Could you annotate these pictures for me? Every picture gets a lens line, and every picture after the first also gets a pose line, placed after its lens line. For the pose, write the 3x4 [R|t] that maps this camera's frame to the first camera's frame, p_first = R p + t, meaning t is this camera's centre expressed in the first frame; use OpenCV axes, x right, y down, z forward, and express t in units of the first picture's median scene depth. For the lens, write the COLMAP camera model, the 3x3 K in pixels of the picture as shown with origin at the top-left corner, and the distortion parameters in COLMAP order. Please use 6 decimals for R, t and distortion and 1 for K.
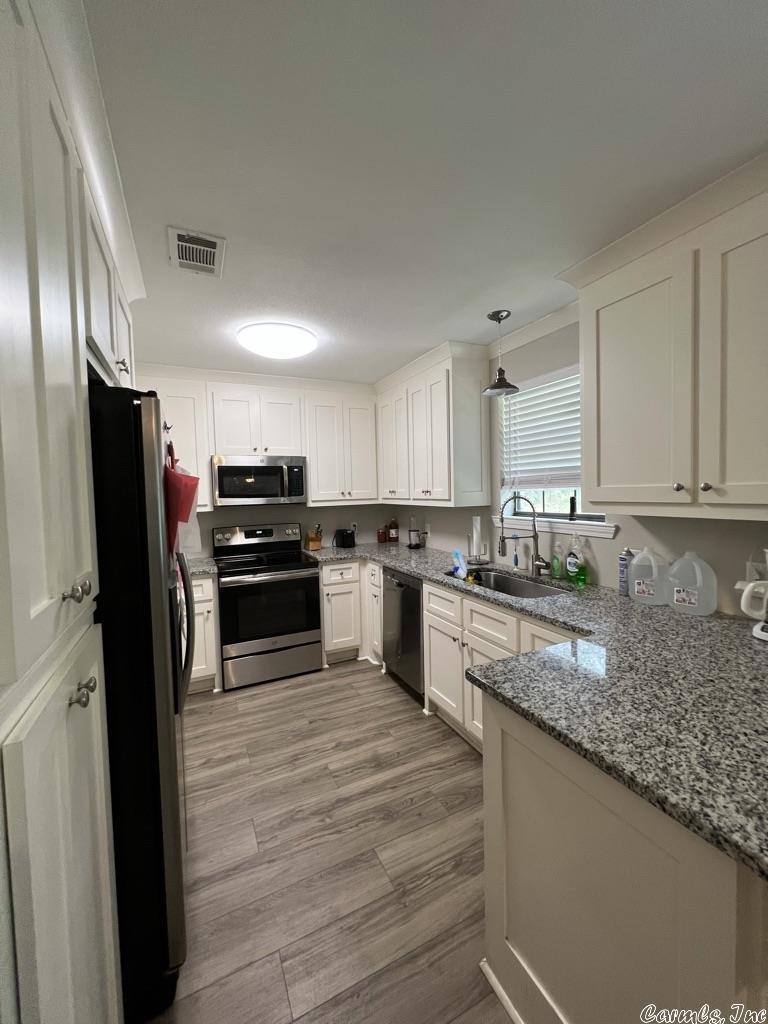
lens RADIAL K [[409.6, 0, 386.9], [0, 409.6, 507.1], [0, 0, 1]] dist [-0.000588, -0.000269]
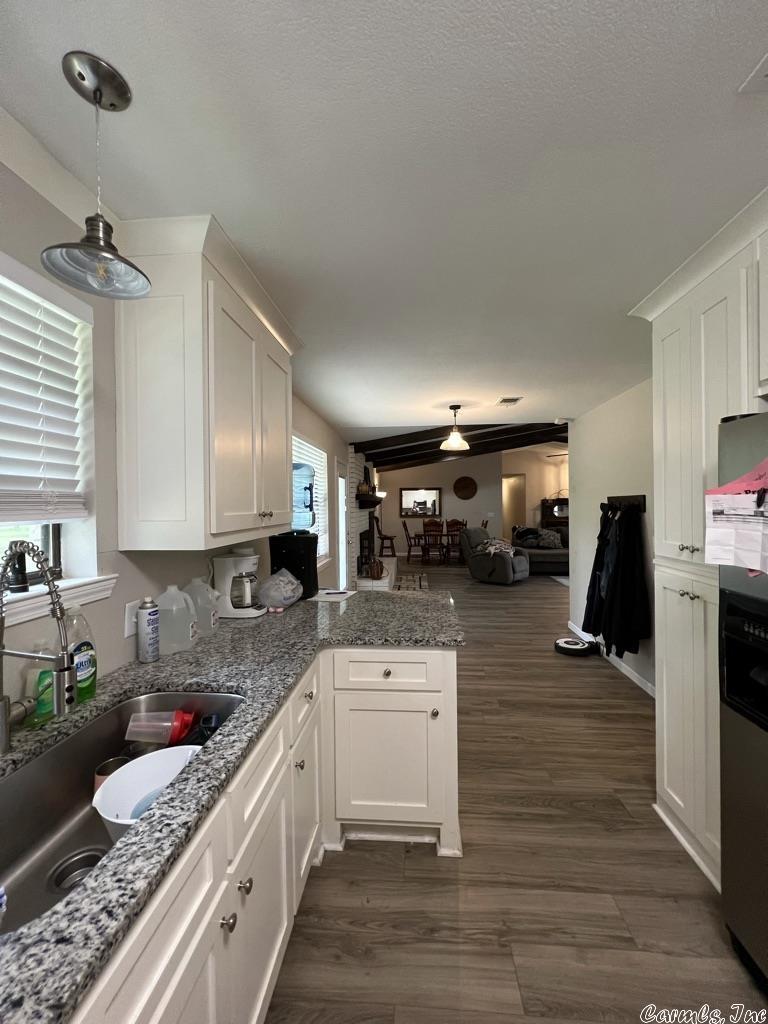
lens RADIAL K [[409.6, 0, 386.9], [0, 409.6, 507.1], [0, 0, 1]] dist [-0.000588, -0.000269]
pose [[-0.863962, 0.032800, 0.502487, -0.210030], [0.055762, 0.997971, 0.030734, -0.077963], [-0.500459, 0.054573, -0.864038, 1.676418]]
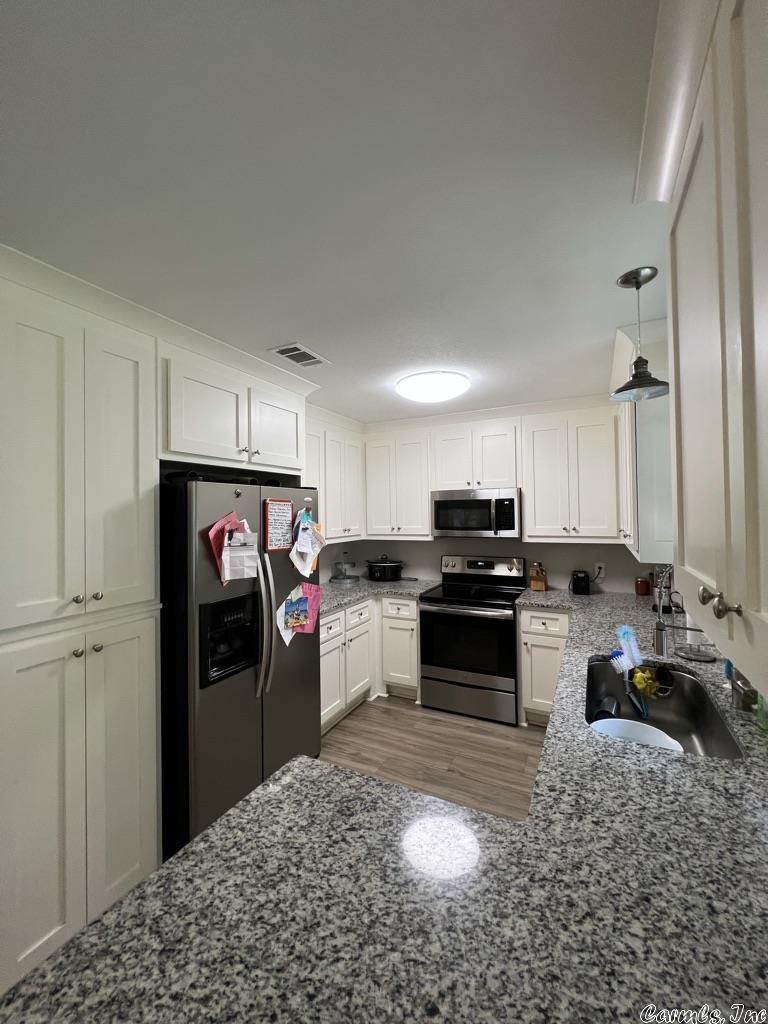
lens RADIAL K [[409.6, 0, 386.9], [0, 409.6, 507.1], [0, 0, 1]] dist [-0.000588, -0.000269]
pose [[0.606448, 0.006248, -0.795099, 0.755021], [-0.036681, 0.999124, -0.020126, -0.106653], [0.794277, 0.041370, 0.606146, 0.421300]]
